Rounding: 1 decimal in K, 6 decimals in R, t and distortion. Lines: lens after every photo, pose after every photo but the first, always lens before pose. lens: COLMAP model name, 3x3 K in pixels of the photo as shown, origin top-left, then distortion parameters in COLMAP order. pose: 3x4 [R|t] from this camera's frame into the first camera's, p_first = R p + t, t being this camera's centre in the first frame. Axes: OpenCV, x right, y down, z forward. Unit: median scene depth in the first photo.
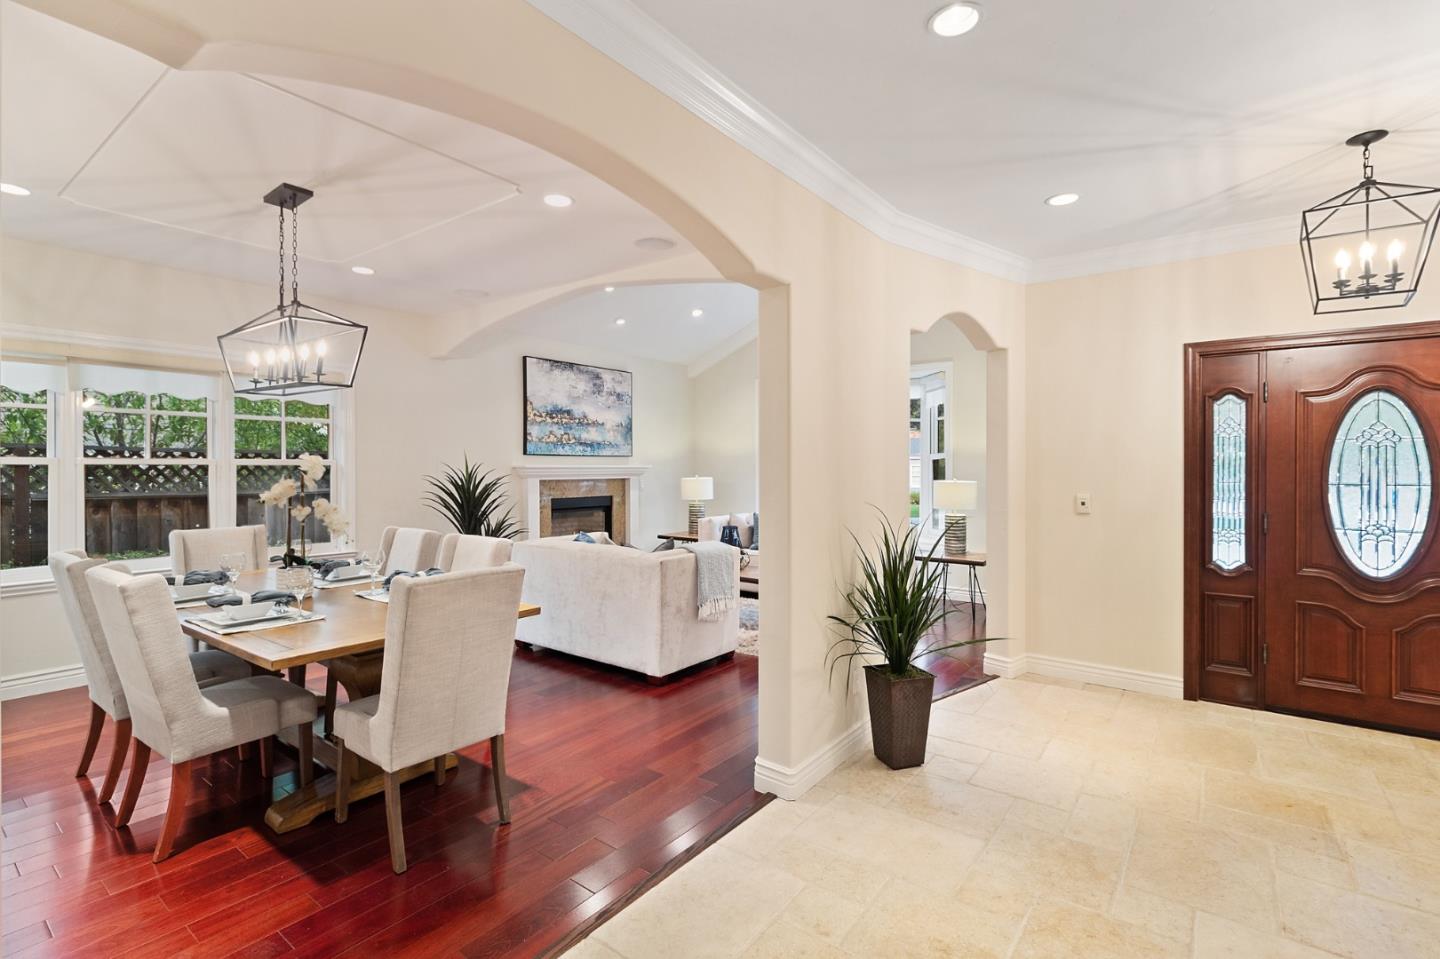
lens RADIAL K [[678.7, 0, 720.6], [0, 678.7, 469.9], [0, 0, 1]] dist [-0.001286, 0.001823]
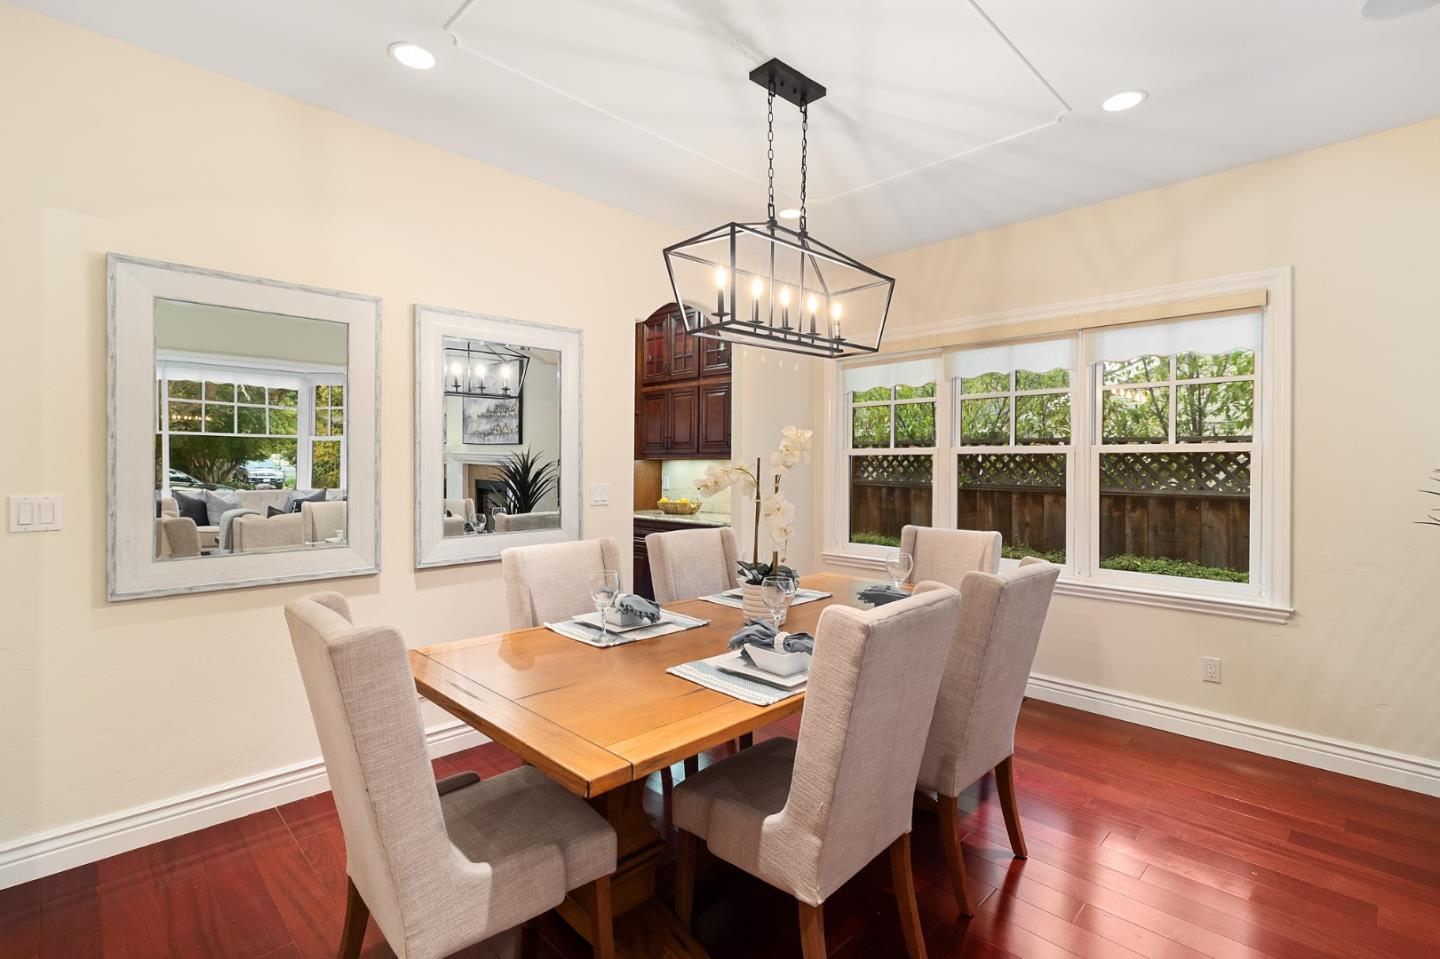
lens RADIAL K [[678.7, 0, 712.4], [0, 678.7, 473.2], [0, 0, 1]] dist [-0.001286, 0.001823]
pose [[-0.145627, 0.012206, -0.989264, 0.053533], [-0.011165, 0.999840, 0.013980, 0.006526], [0.989277, 0.013081, -0.145467, 0.481755]]
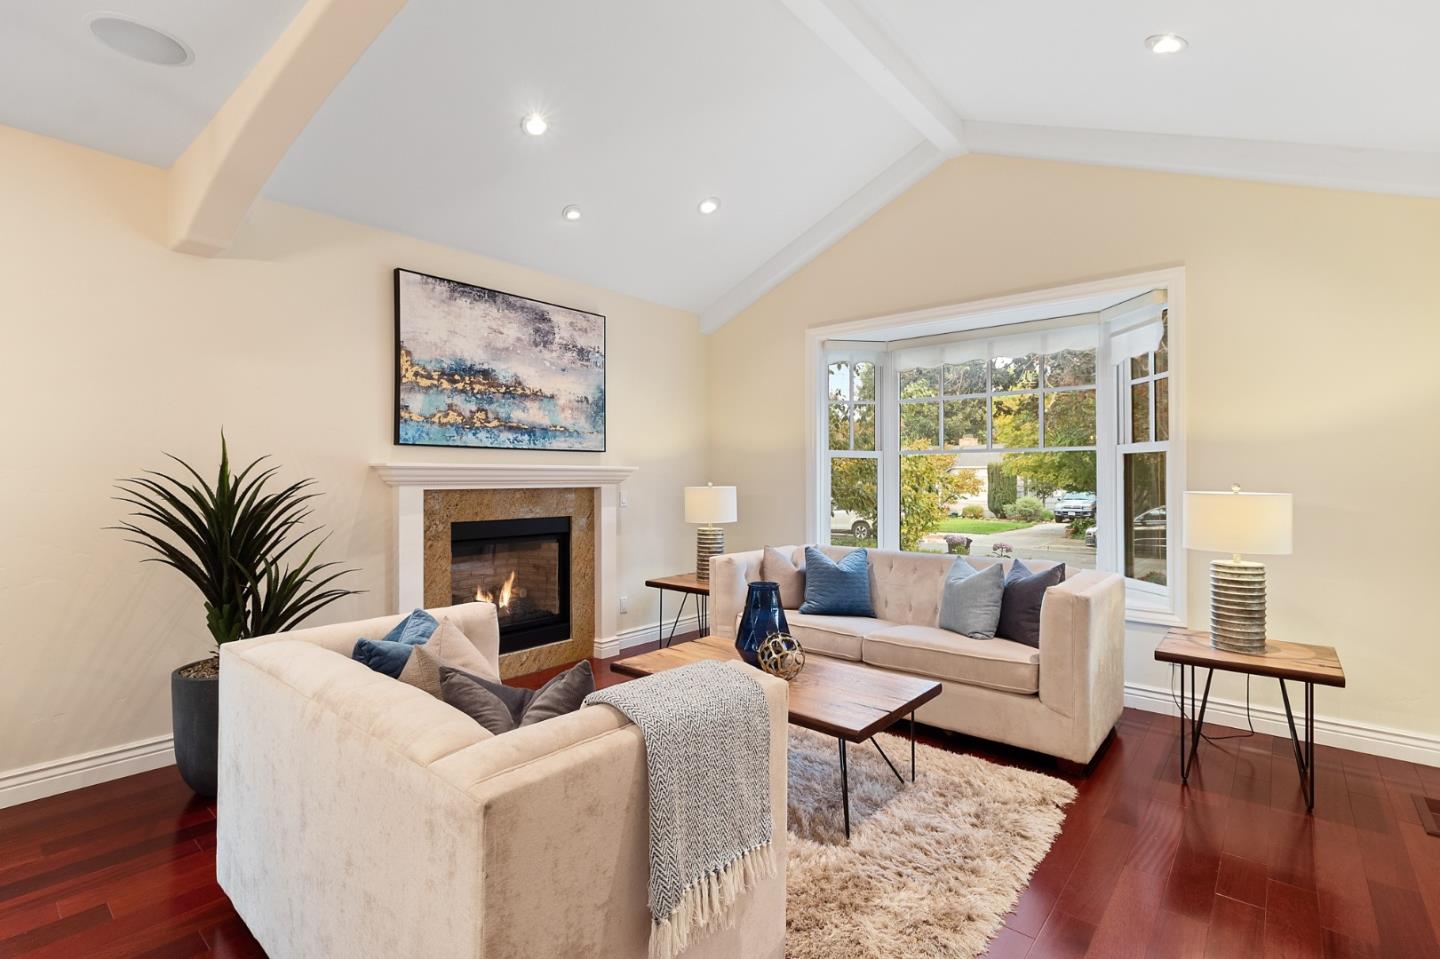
lens RADIAL K [[678.7, 0, 721.3], [0, 678.7, 471.2], [0, 0, 1]] dist [-0.001286, 0.001823]
pose [[0.998513, -0.000623, -0.054509, 0.009024], [-0.000134, 0.999903, -0.013897, 0.006830], [0.054513, 0.013883, 0.998417, 0.432386]]
